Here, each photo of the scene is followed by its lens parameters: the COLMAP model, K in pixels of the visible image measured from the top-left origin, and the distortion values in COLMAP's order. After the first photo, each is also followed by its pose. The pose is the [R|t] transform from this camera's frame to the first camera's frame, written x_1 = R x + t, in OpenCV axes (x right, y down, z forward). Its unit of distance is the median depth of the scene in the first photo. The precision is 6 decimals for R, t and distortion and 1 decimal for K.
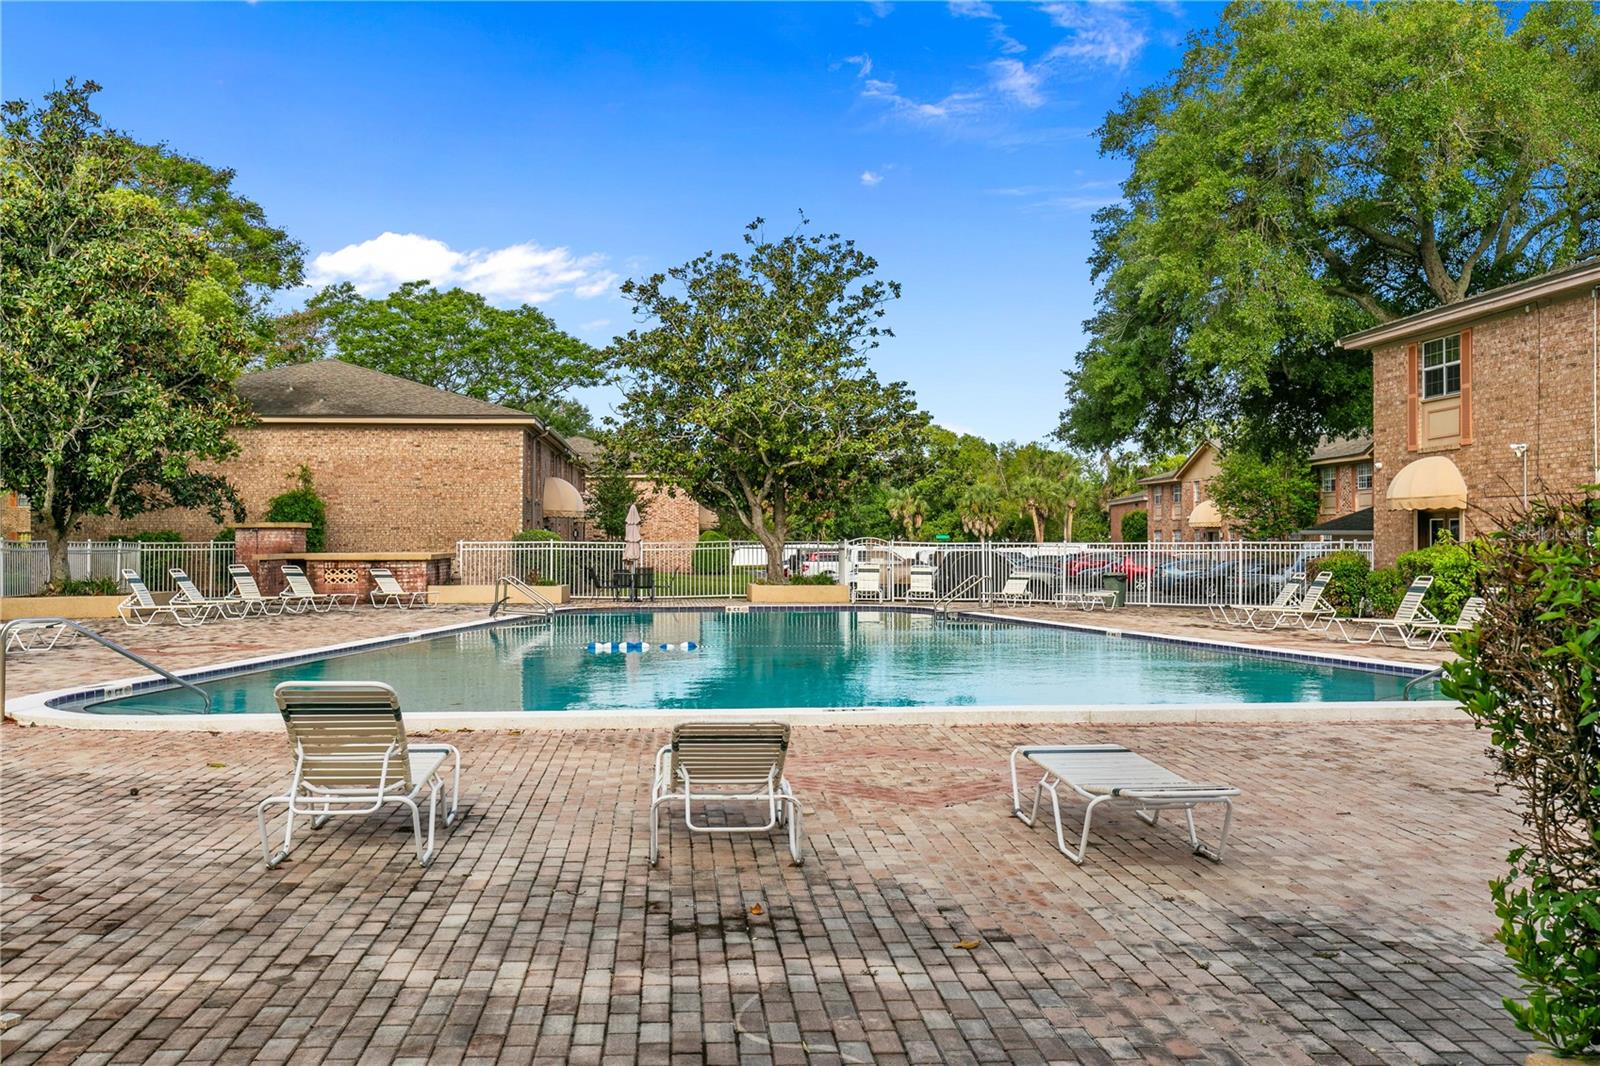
lens RADIAL K [[1535.7, 0, 800.6], [0, 1535.7, 489.5], [0, 0, 1]] dist [0.008601, -0.018851]
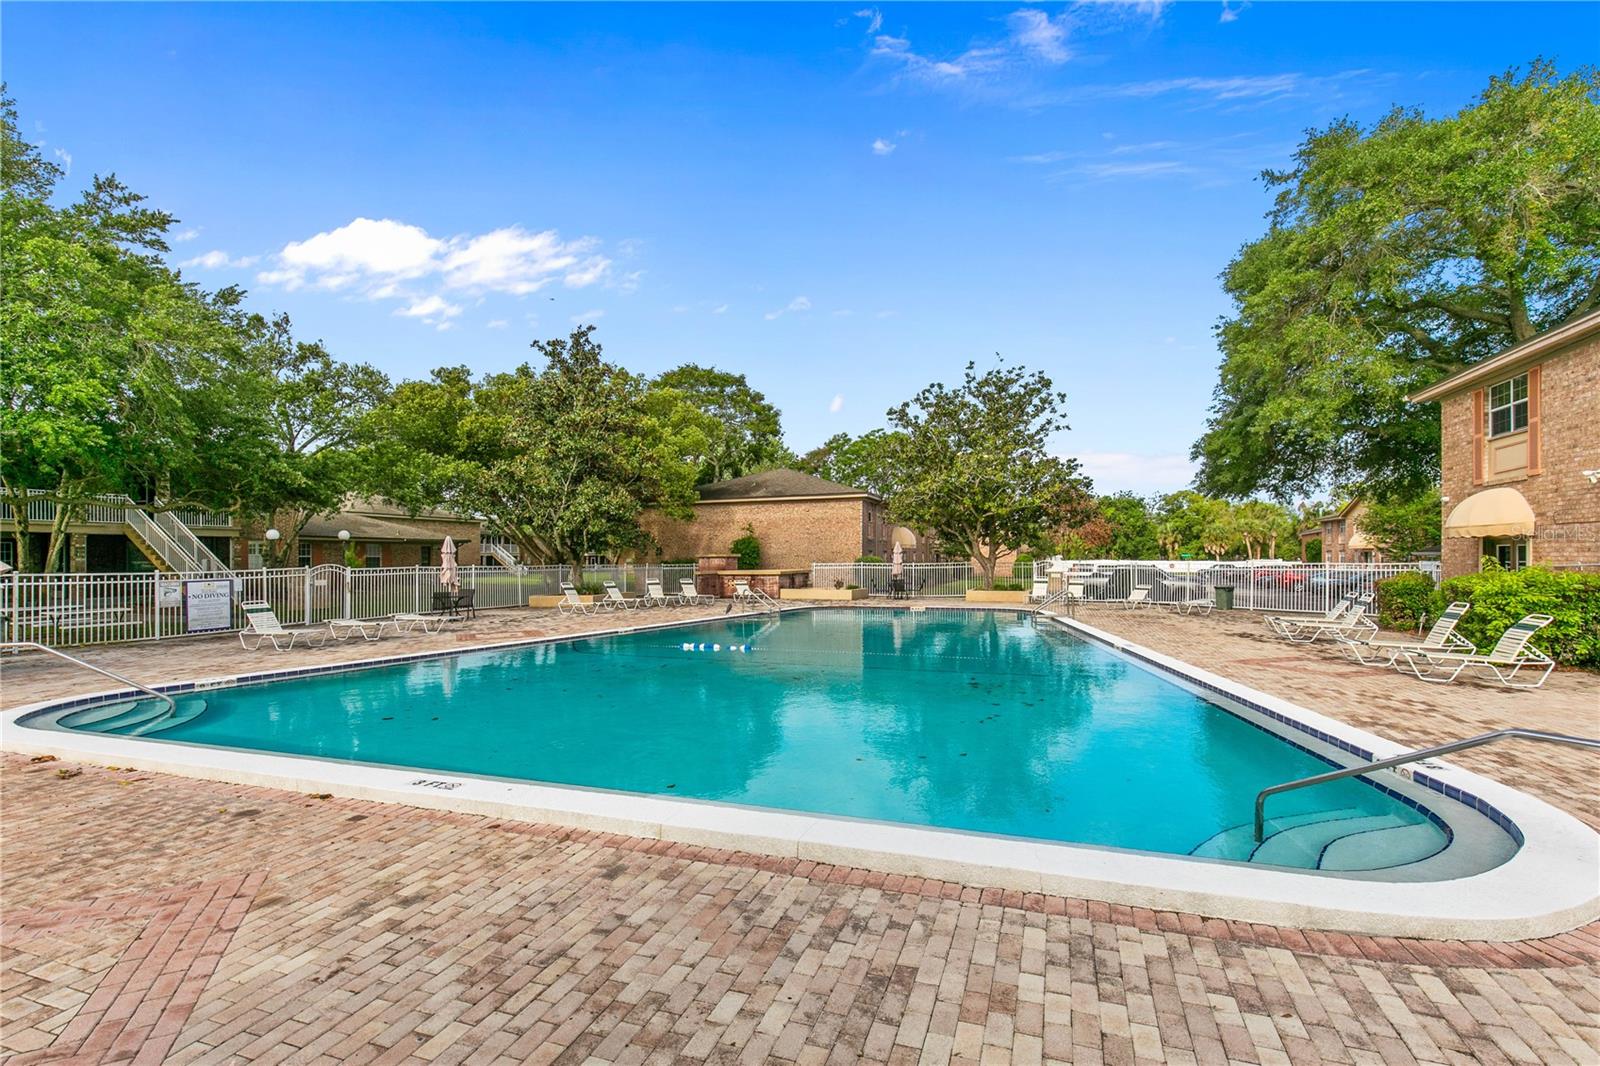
lens RADIAL K [[735.5, 0, 798.5], [0, 735.5, 547.5], [0, 0, 1]] dist [0.004459, 0.000275]
pose [[0.908335, -0.012429, -0.418058, 0.131138], [0.020644, 0.999672, 0.015132, 0.001886], [0.417733, -0.022375, 0.908294, 0.229380]]
